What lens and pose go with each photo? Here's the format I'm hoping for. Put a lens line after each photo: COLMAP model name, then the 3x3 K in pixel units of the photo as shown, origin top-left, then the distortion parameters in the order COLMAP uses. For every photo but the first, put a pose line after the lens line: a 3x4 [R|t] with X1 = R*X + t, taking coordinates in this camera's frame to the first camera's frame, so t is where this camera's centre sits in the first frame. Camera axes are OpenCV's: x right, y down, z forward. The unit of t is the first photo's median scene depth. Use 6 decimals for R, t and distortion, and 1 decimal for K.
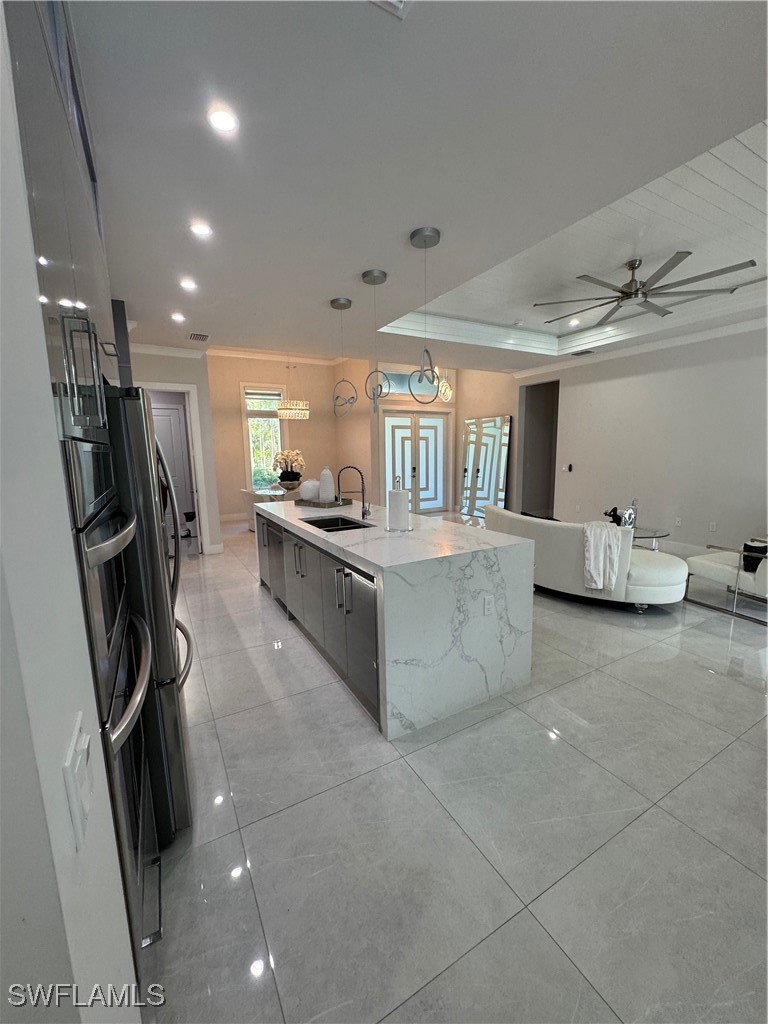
lens RADIAL K [[408.4, 0, 384.0], [0, 408.4, 512.0], [0, 0, 1]] dist [-0.001849, 0.000130]
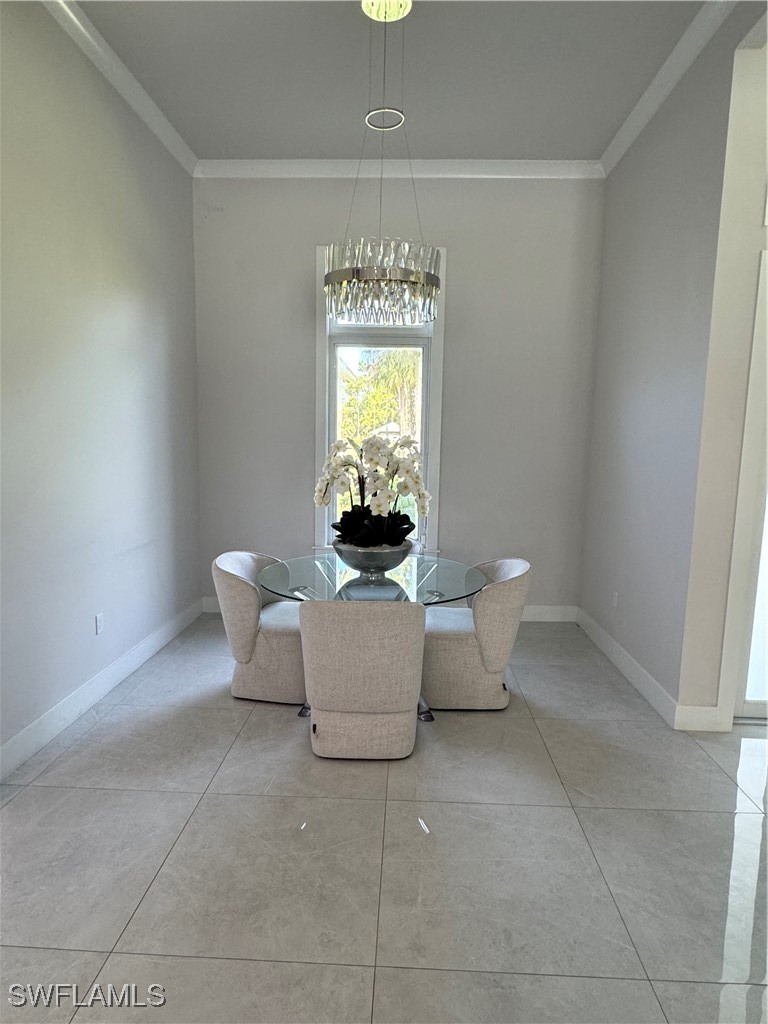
lens RADIAL K [[579.7, 0, 384.0], [0, 579.7, 512.0], [0, 0, 1]] dist [-0.000048, 0.001384]
pose [[0.853145, 0.101319, -0.511740, -0.011785], [-0.114560, 0.993400, 0.005695, -0.087473], [0.508939, 0.053766, 0.859122, 0.566042]]
